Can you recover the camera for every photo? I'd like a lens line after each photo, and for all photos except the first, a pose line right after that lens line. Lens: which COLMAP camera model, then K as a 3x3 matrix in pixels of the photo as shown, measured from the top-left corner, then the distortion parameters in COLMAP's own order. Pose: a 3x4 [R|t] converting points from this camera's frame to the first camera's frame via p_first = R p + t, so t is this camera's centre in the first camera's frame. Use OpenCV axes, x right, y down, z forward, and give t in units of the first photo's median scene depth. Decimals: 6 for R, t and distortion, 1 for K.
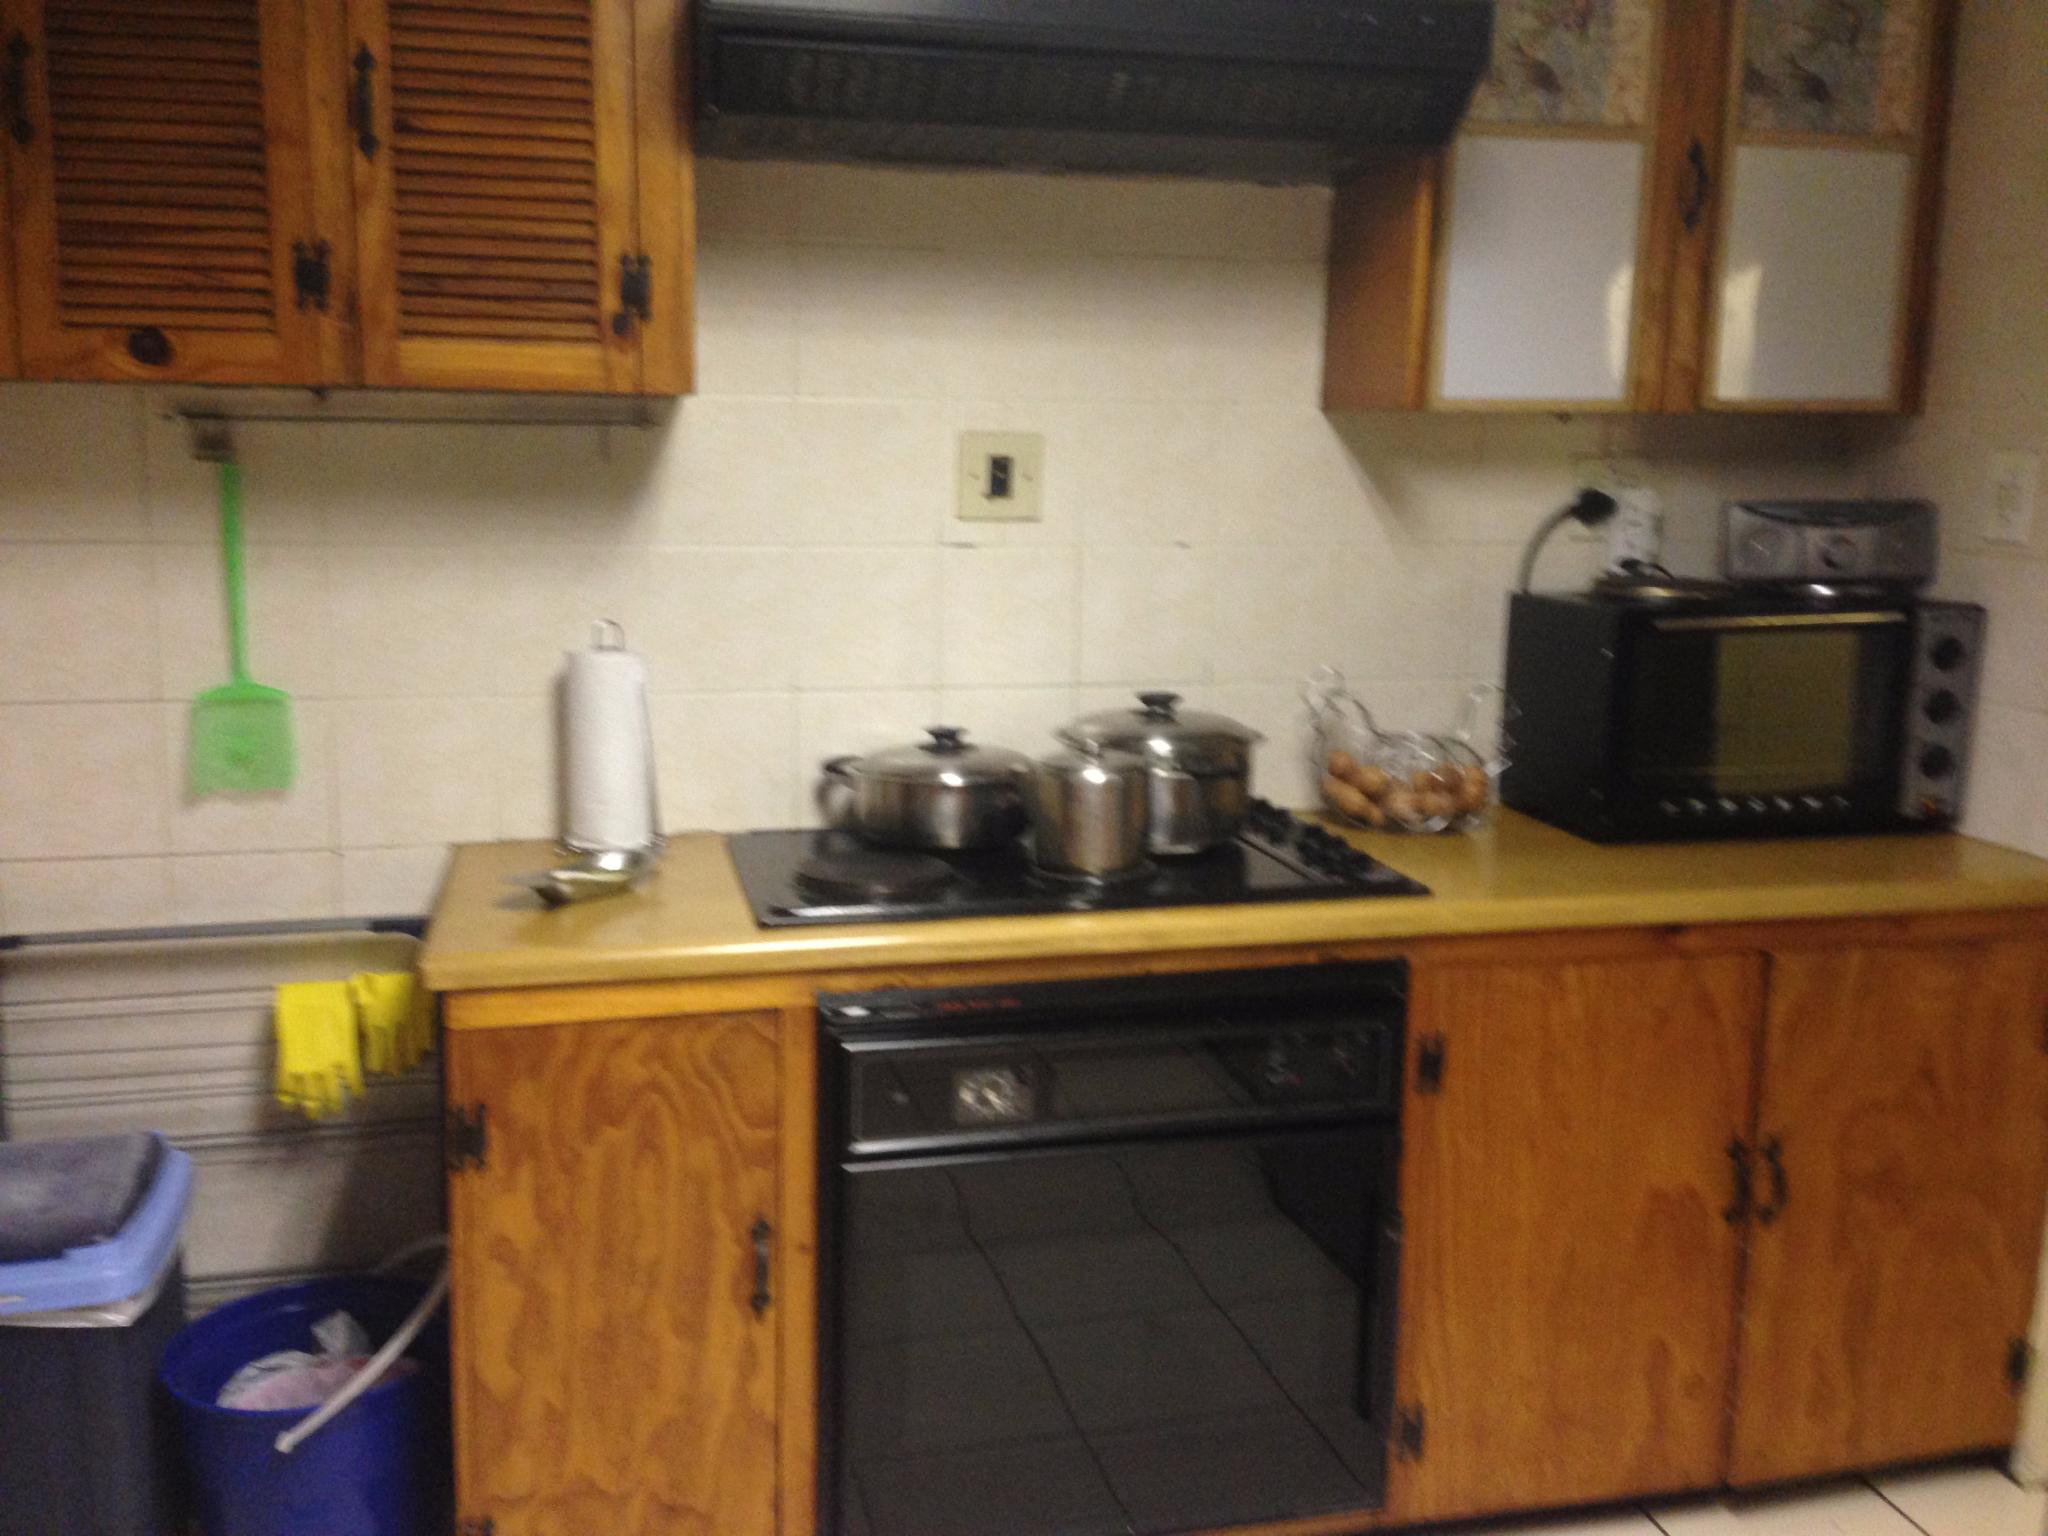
lens RADIAL K [[1891.2, 0, 1024.3], [0, 1891.2, 743.5], [0, 0, 1]] dist [0.154706, -0.249346]
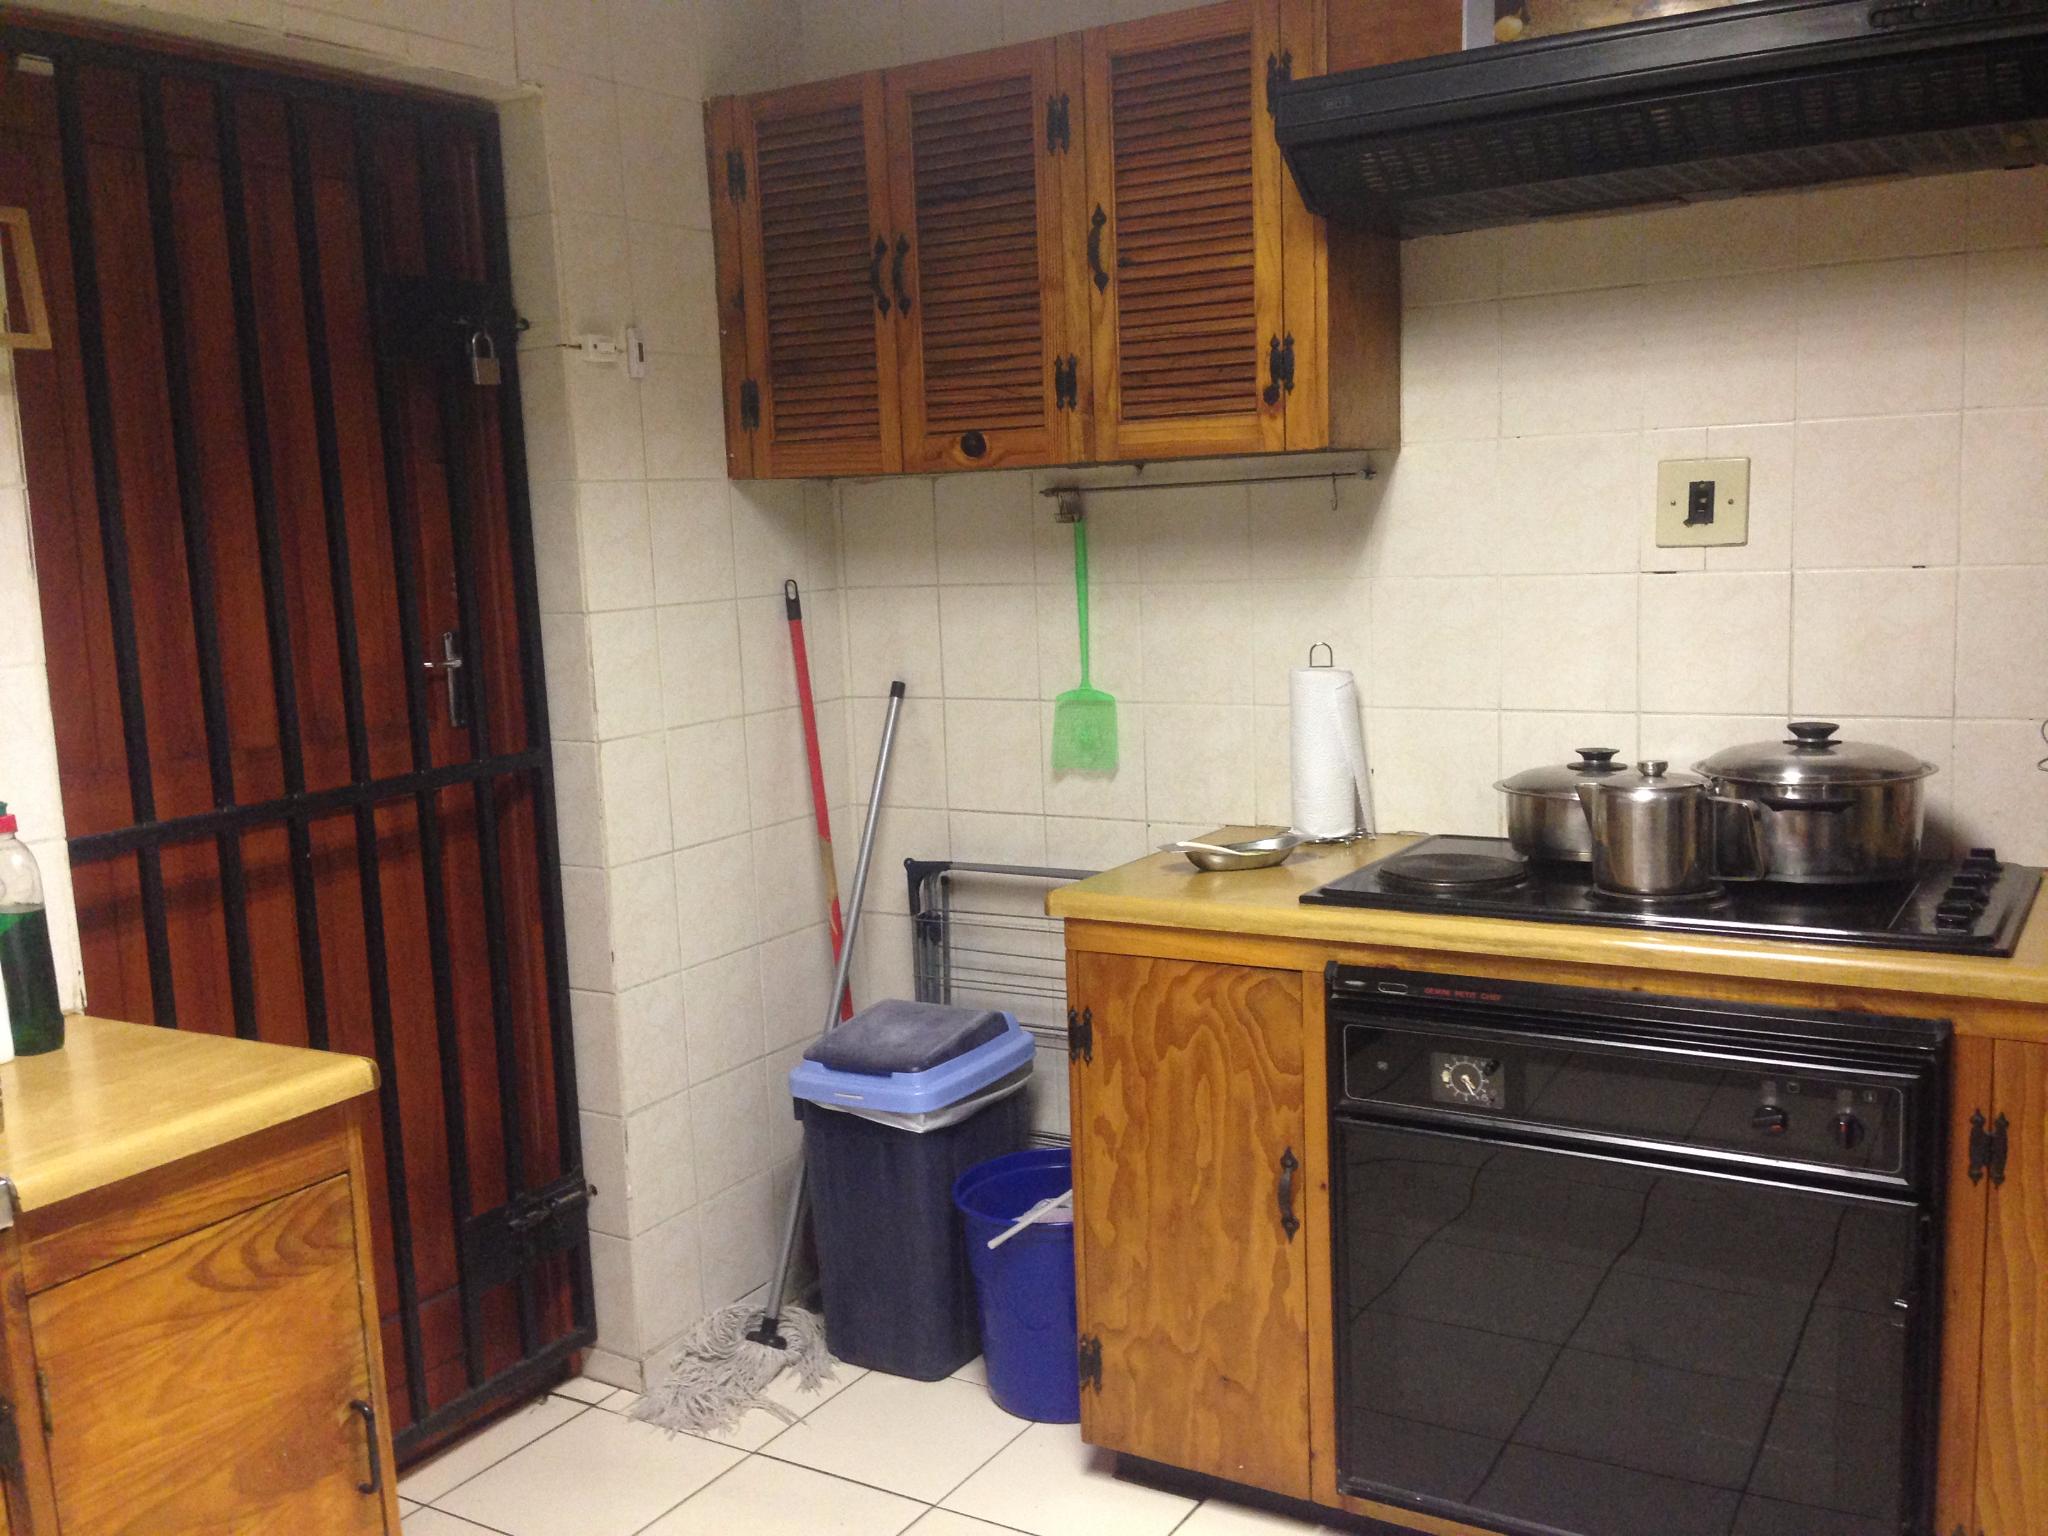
lens RADIAL K [[1891.2, 0, 1024.3], [0, 1891.2, 743.5], [0, 0, 1]] dist [0.154706, -0.249346]
pose [[0.712283, 0.045283, -0.700430, 0.547474], [-0.064107, 0.997943, -0.000674, 0.011222], [0.698958, 0.045382, 0.713721, 0.044553]]
